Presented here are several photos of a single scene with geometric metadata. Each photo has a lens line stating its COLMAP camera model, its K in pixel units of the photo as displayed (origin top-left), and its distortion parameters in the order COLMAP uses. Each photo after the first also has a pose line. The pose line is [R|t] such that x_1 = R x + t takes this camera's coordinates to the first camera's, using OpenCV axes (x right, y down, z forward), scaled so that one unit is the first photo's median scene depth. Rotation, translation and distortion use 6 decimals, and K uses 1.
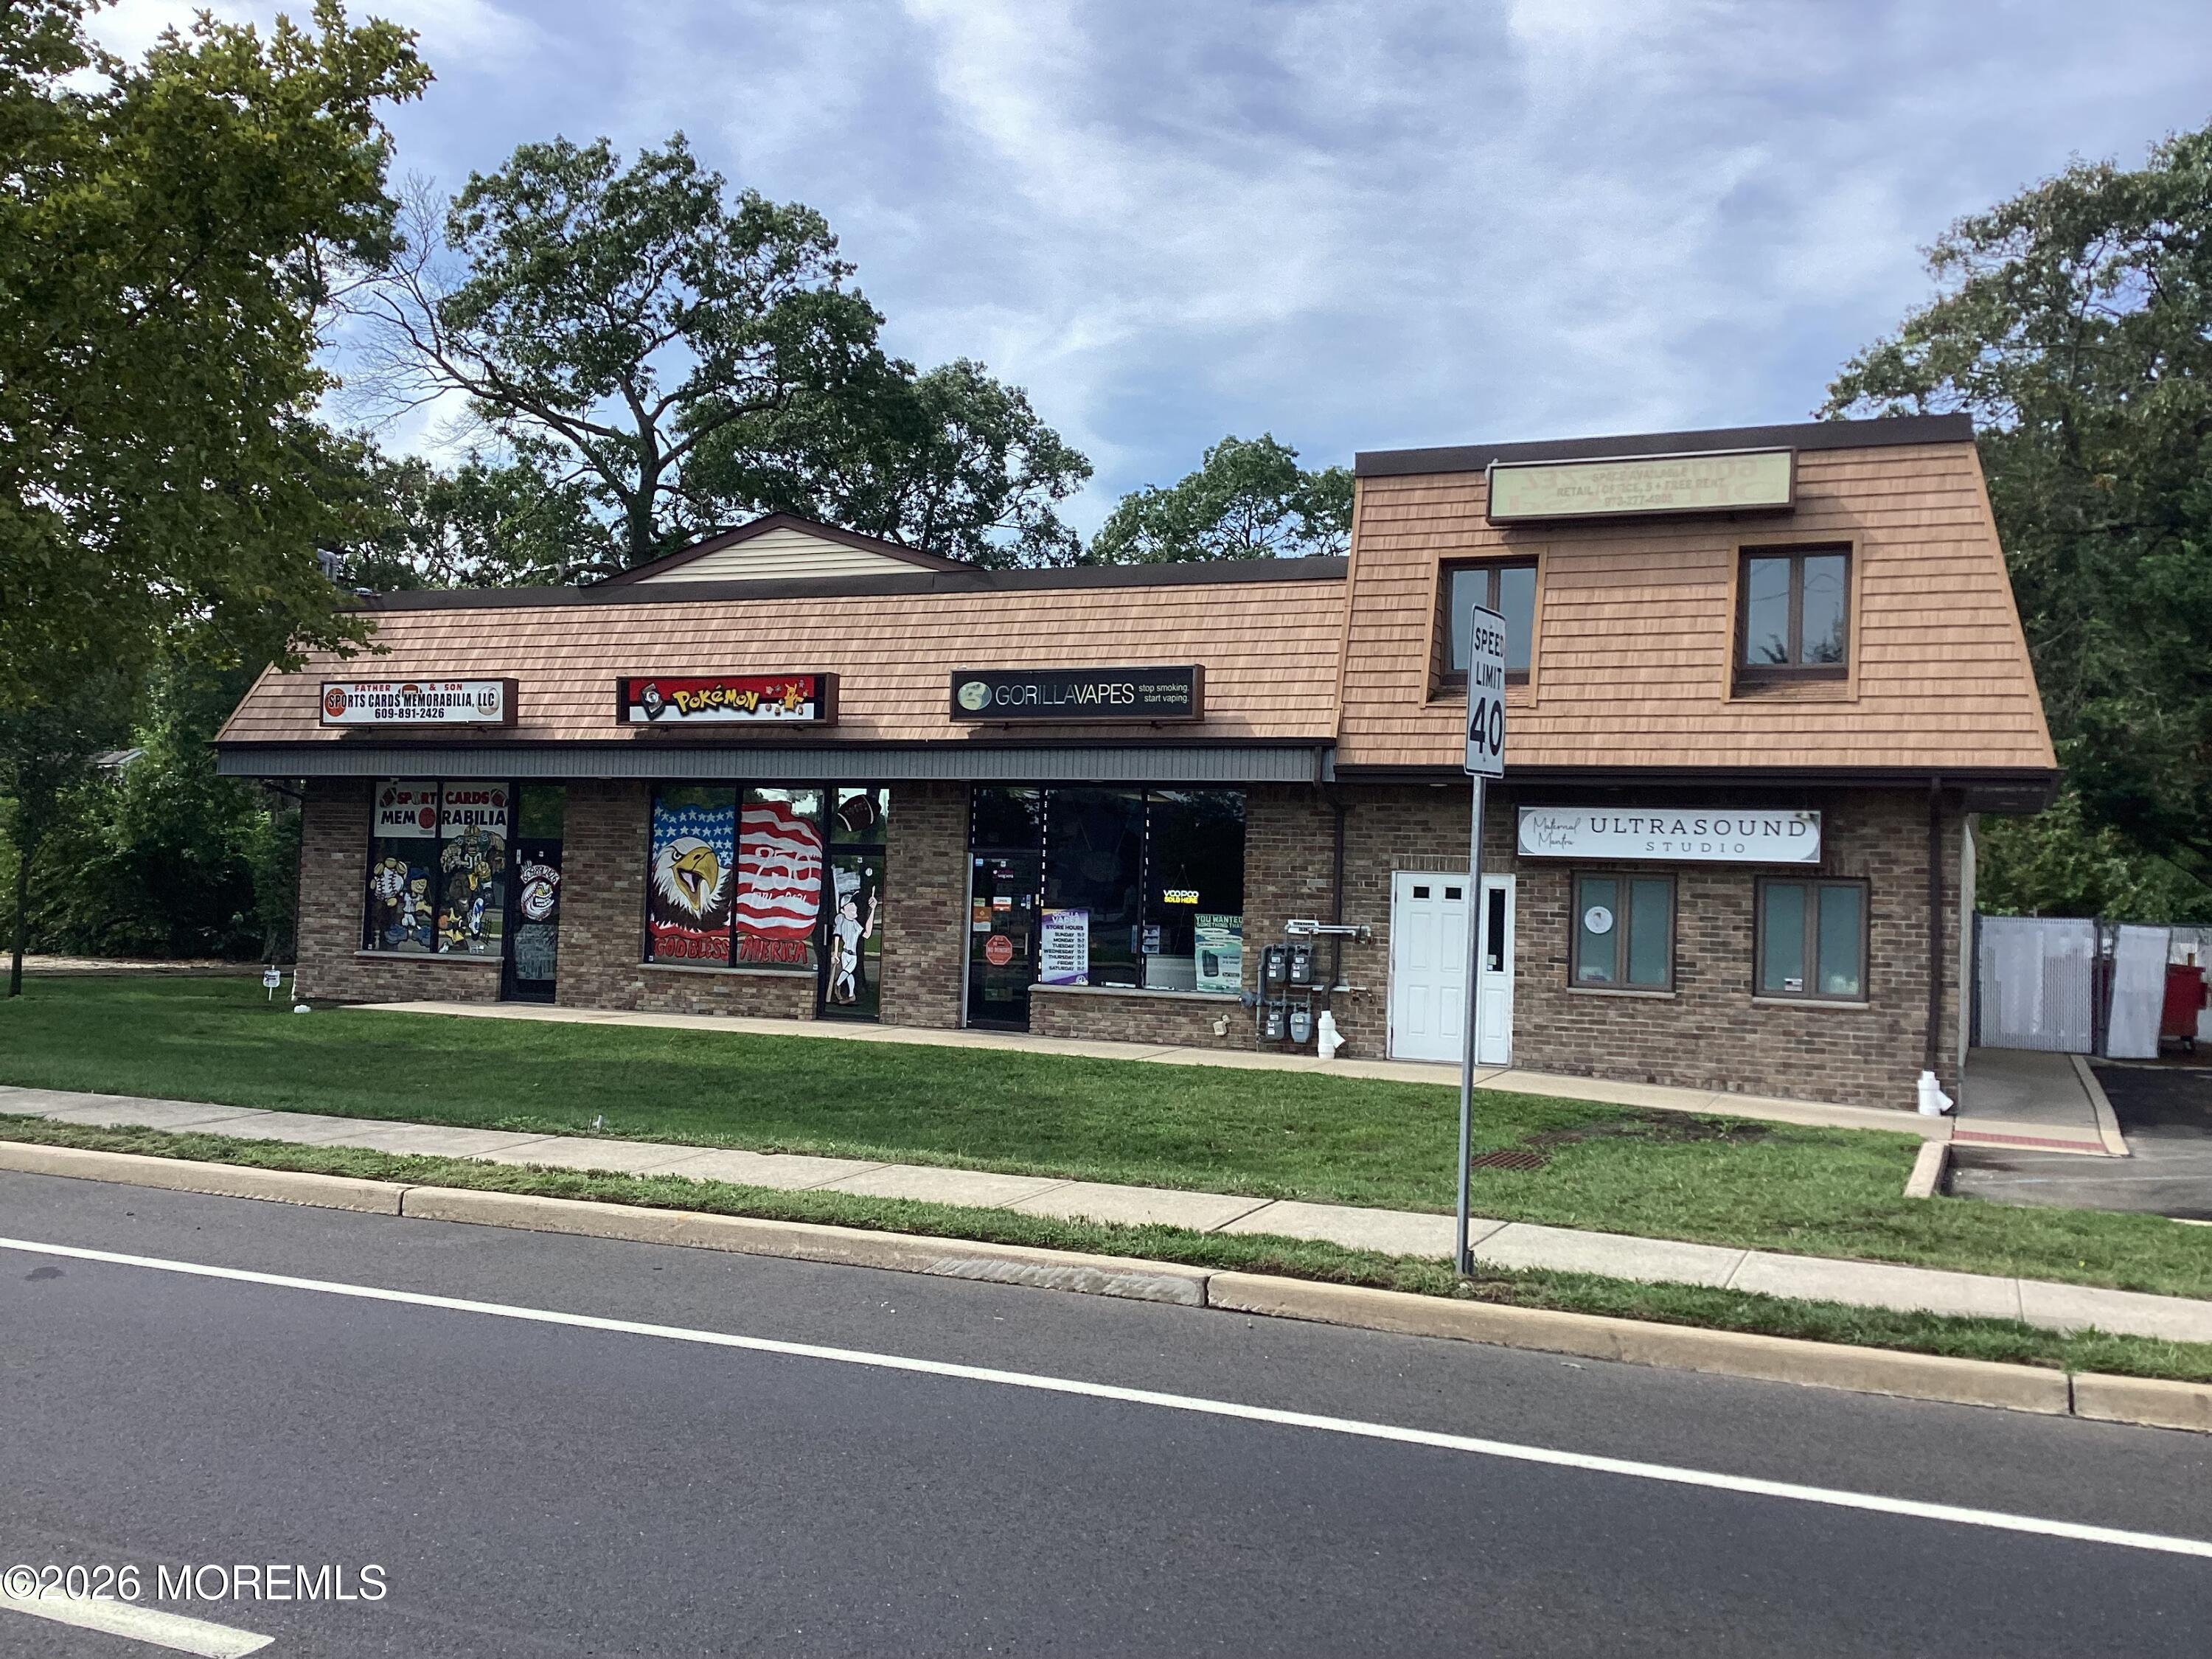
lens RADIAL K [[2031.9, 0, 1098.7], [0, 2031.9, 795.3], [0, 0, 1]] dist [0.133190, -0.254015]
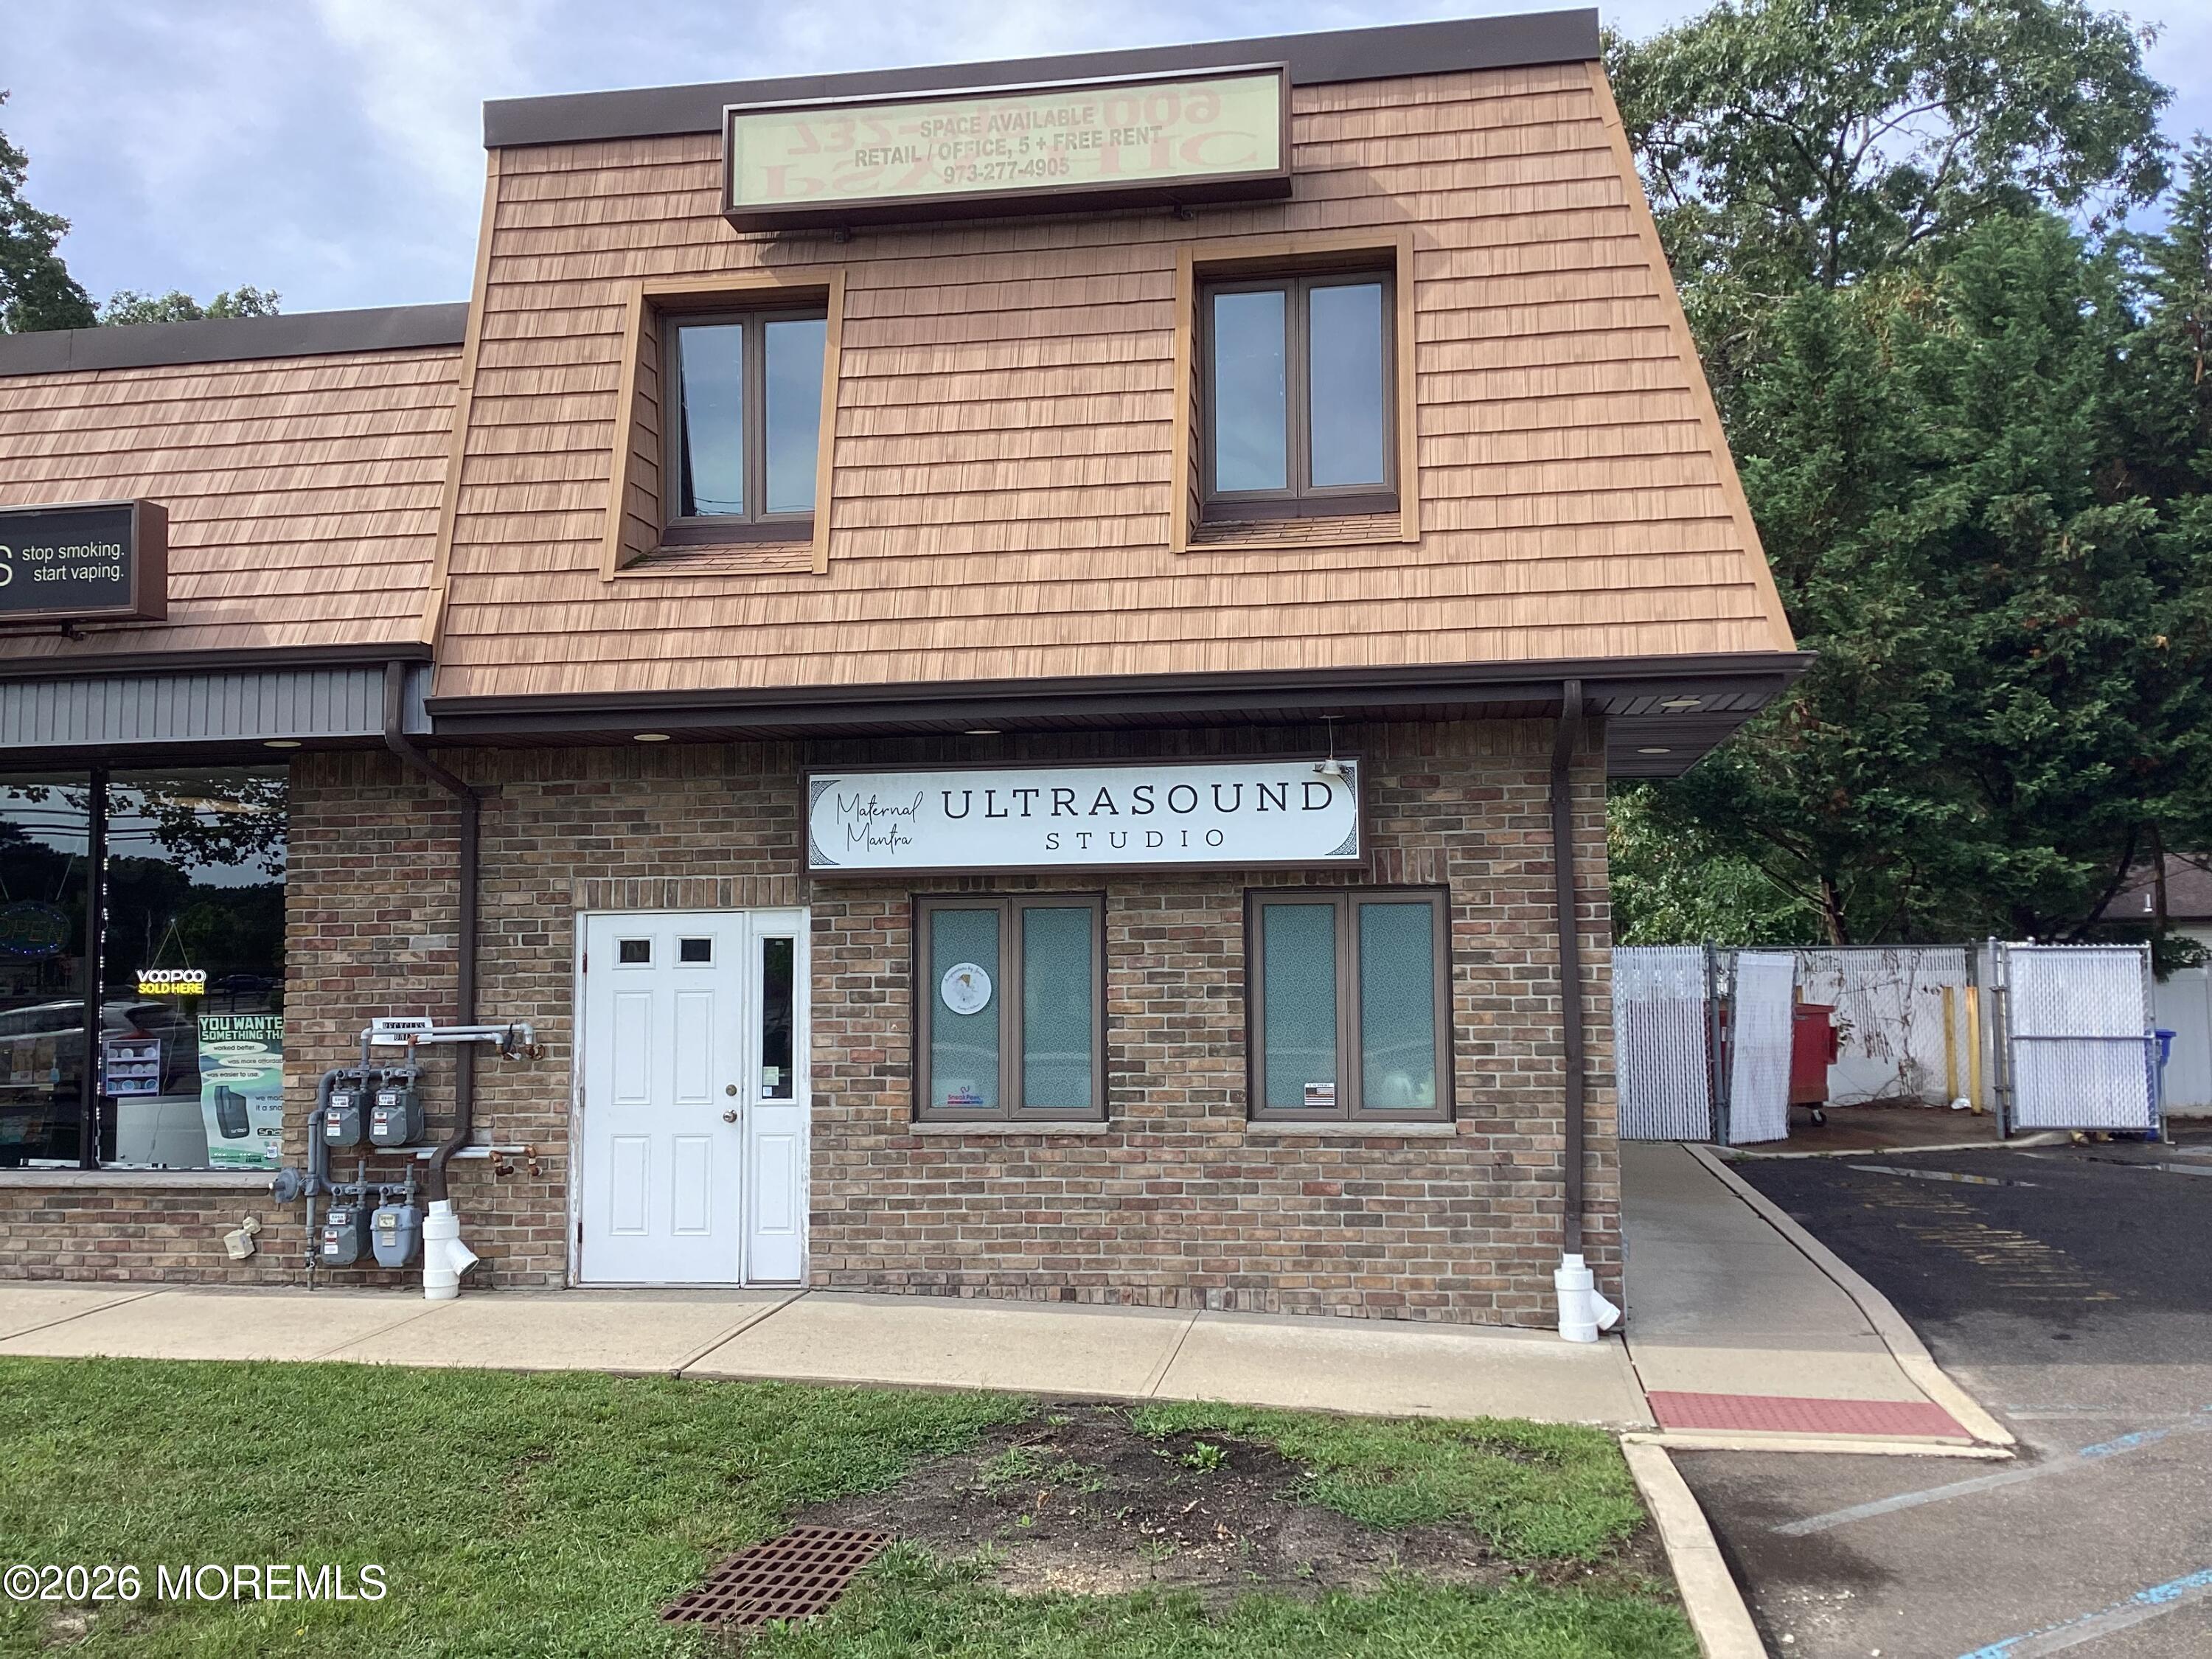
lens RADIAL K [[1997.8, 0, 1112.0], [0, 1997.8, 773.5], [0, 0, 1]] dist [0.097792, -0.243399]
pose [[0.968908, -0.022308, 0.246412, 0.158773], [0.032238, 0.998819, -0.036337, 0.026475], [-0.245310, 0.043151, 0.968484, 0.503908]]
